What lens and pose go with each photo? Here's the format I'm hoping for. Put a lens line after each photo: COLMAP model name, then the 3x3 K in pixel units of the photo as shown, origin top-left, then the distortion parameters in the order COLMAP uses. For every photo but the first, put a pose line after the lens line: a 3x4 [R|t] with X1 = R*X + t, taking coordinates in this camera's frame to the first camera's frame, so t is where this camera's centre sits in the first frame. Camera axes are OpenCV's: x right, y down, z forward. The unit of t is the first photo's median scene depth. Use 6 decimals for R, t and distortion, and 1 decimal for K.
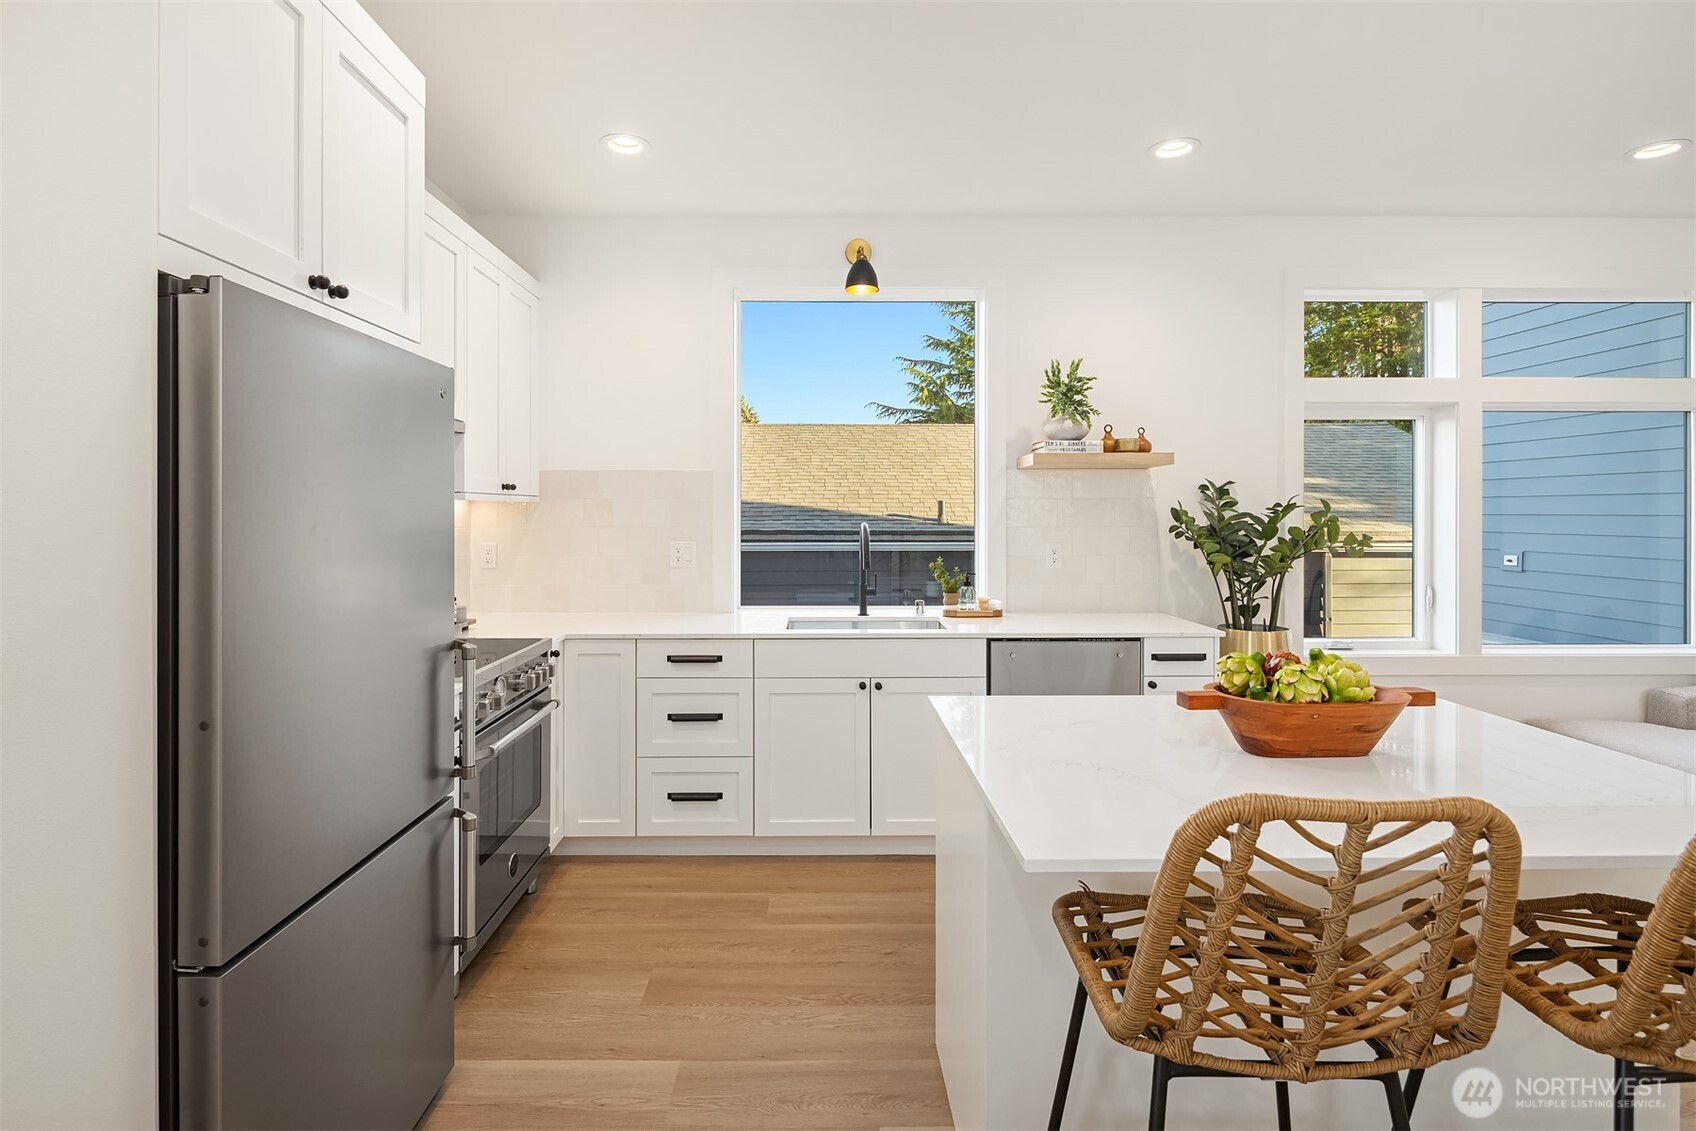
lens RADIAL K [[828.5, 0, 848.8], [0, 828.5, 481.4], [0, 0, 1]] dist [0.004089, -0.002418]
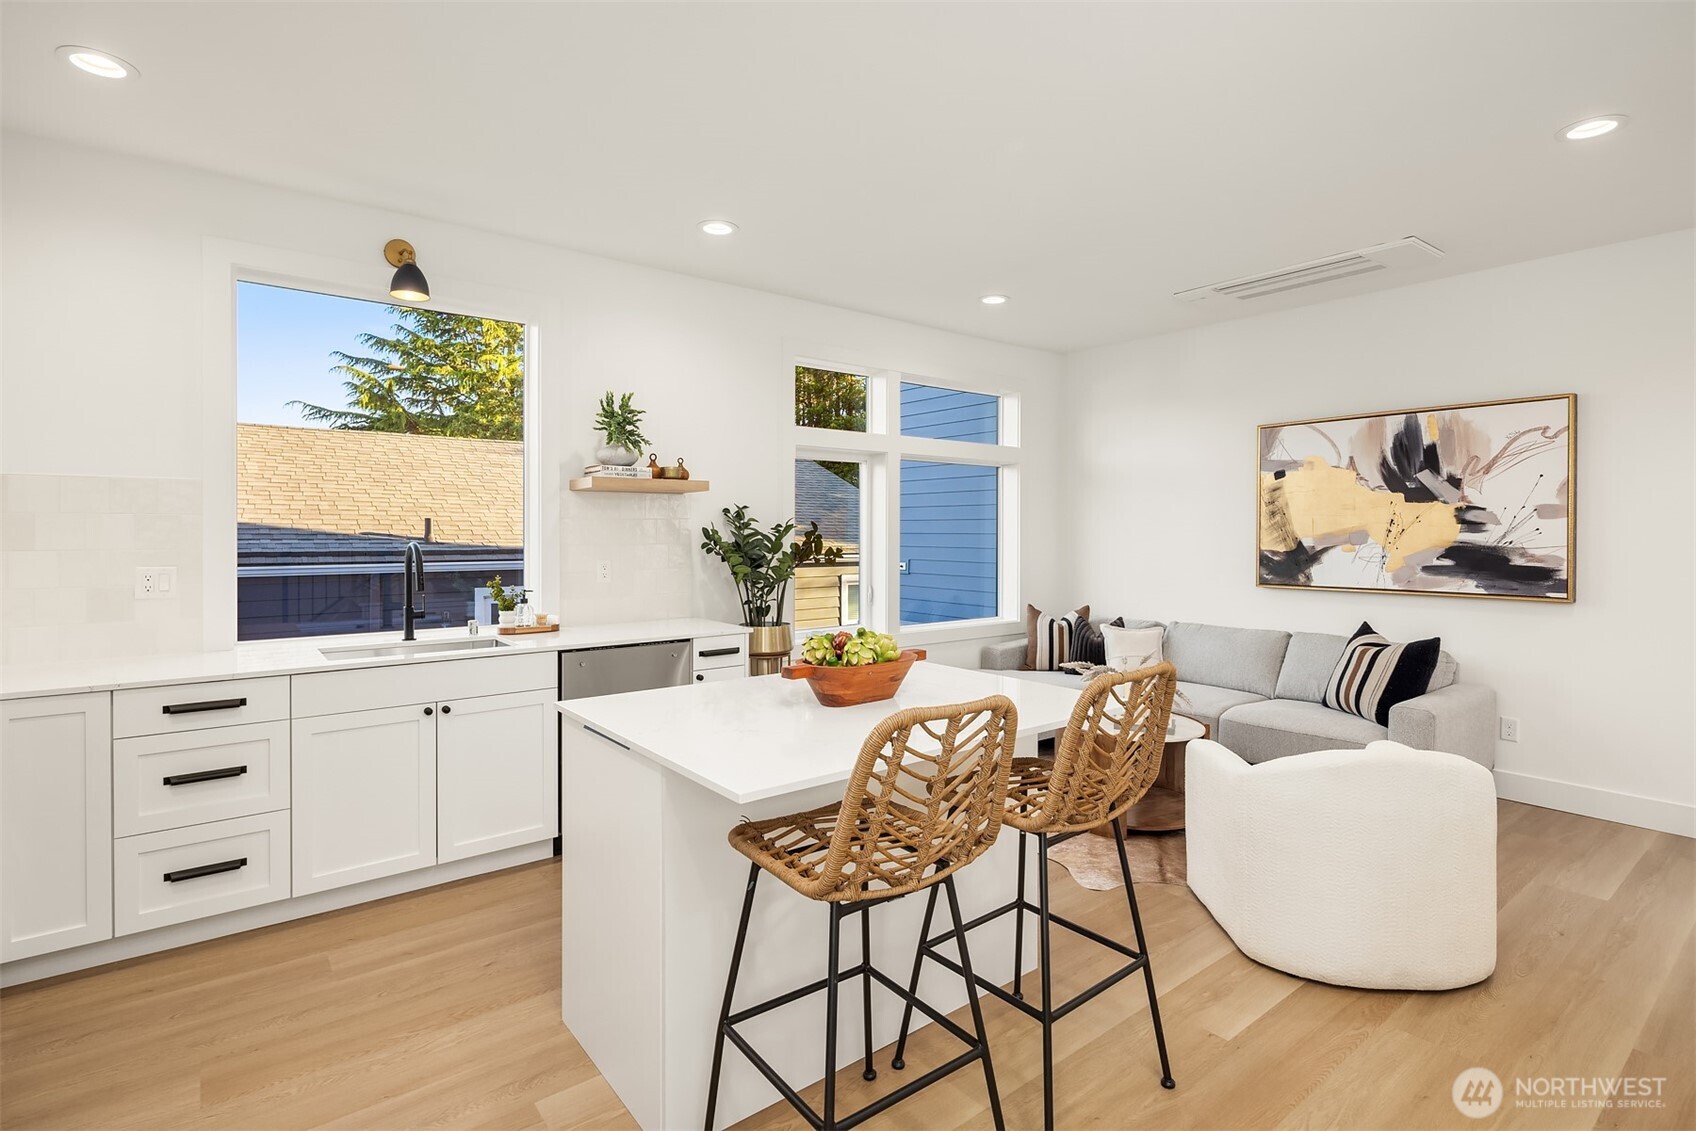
lens RADIAL K [[828.5, 0, 848.8], [0, 828.5, 481.4], [0, 0, 1]] dist [0.004089, -0.002418]
pose [[0.788793, 0.038372, 0.613460, -0.178017], [-0.024579, 0.999220, -0.030897, -0.002535], [-0.614167, 0.009293, 0.789121, -0.057922]]
